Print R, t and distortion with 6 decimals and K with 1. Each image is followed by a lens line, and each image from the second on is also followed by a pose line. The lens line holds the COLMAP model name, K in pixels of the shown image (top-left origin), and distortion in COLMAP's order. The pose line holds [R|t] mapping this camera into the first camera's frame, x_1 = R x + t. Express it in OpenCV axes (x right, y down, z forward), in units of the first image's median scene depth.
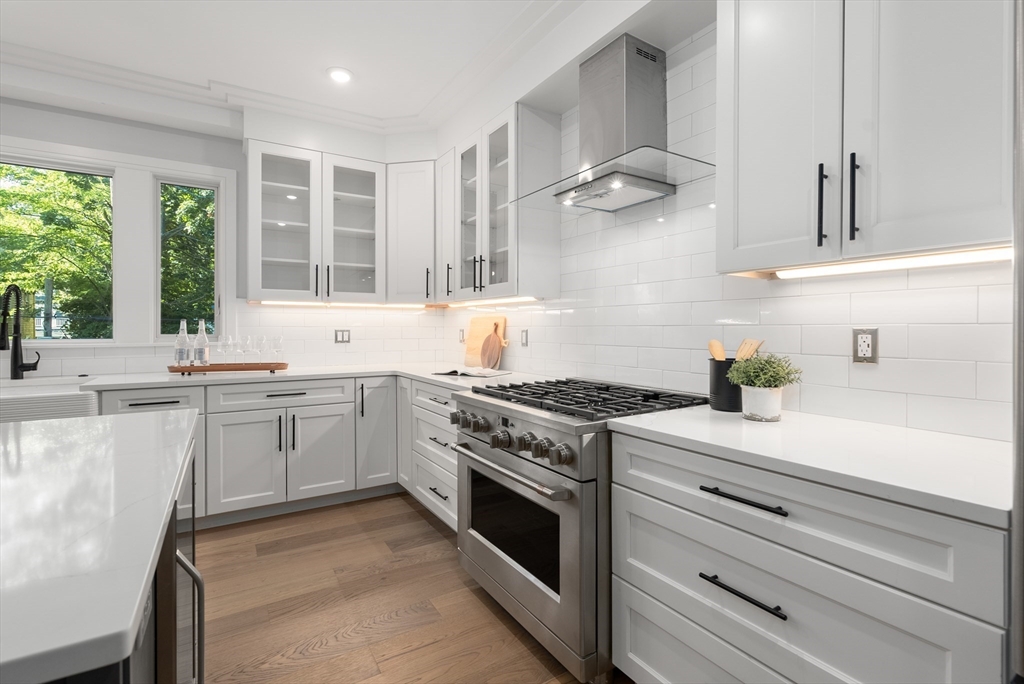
lens RADIAL K [[469.1, 0, 517.6], [0, 469.1, 331.2], [0, 0, 1]] dist [-0.001024, 0.000335]
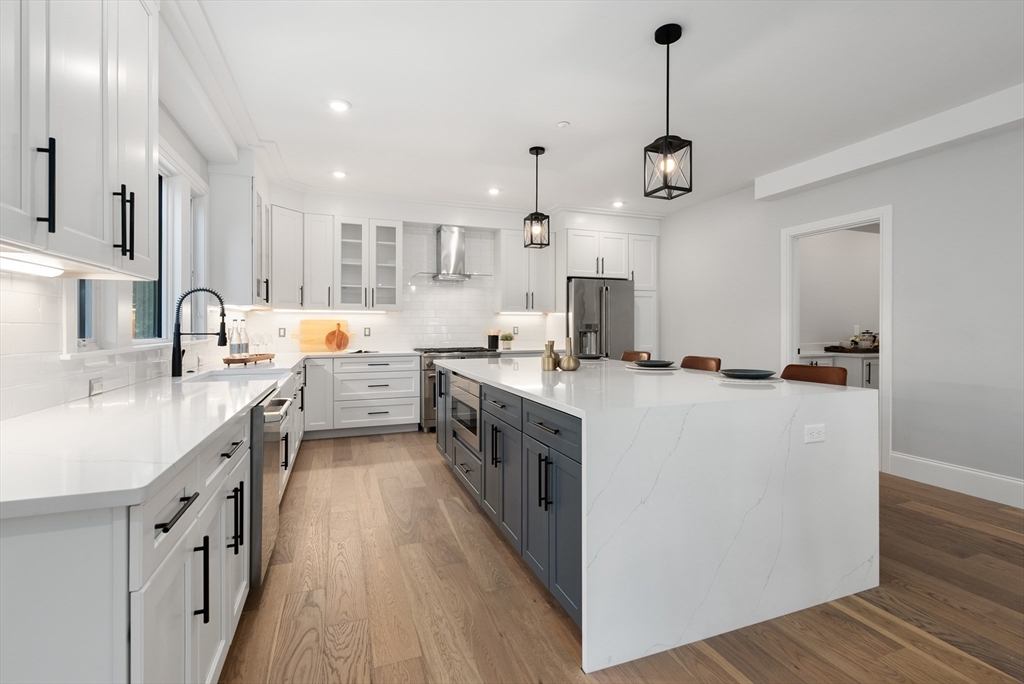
lens RADIAL K [[474.7, 0, 517.0], [0, 474.7, 327.1], [0, 0, 1]] dist [-0.002089, -0.000014]
pose [[0.202002, -0.001761, 0.979383, -1.774410], [0.006535, 0.999979, 0.000450, -0.001743], [-0.979363, 0.006309, 0.202009, 0.047814]]
